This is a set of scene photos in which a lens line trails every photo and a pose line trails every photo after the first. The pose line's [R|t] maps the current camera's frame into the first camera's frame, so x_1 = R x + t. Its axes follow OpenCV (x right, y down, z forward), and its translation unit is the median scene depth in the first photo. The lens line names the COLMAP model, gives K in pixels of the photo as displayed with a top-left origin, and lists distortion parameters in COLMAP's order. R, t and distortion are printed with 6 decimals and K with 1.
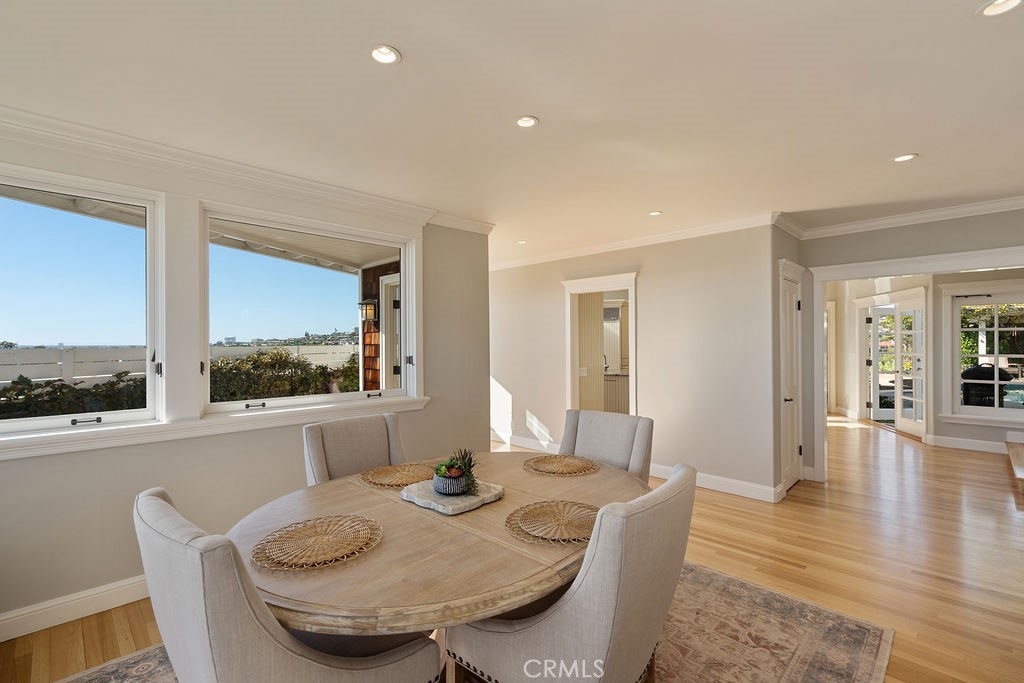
lens RADIAL K [[457.6, 0, 512.0], [0, 457.6, 341.5], [0, 0, 1]] dist [0.003281, 0.000805]
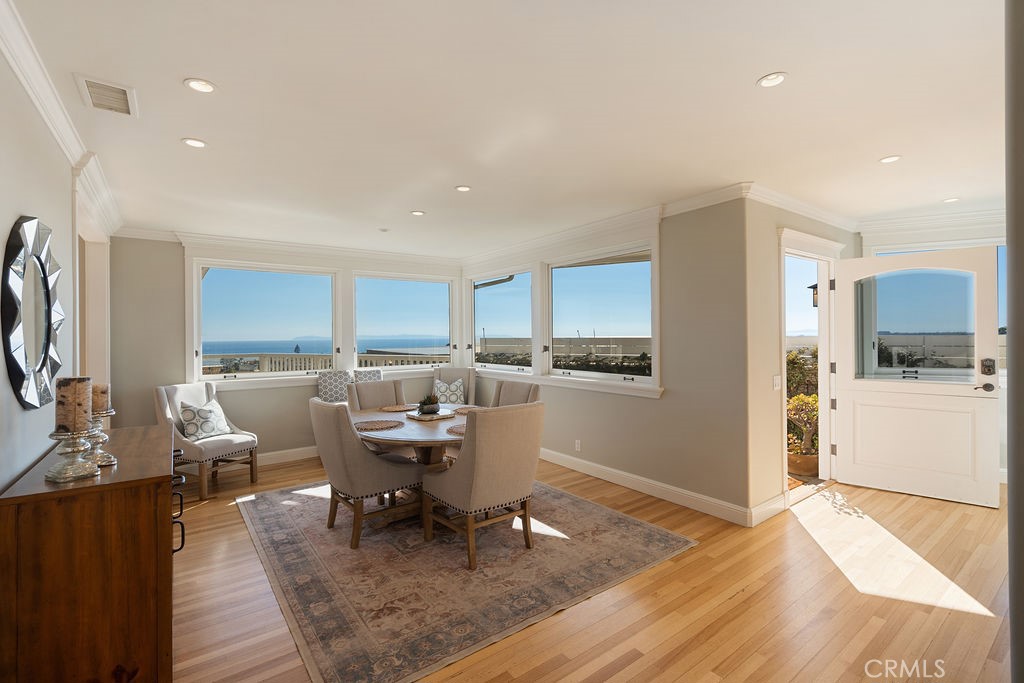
lens RADIAL K [[457.6, 0, 512.0], [0, 457.6, 341.5], [0, 0, 1]] dist [0.003281, 0.000805]
pose [[-0.145685, 0.018511, -0.989158, 1.449903], [0.017439, 0.999718, 0.016140, -0.011137], [0.989177, -0.014899, -0.145967, 1.343052]]
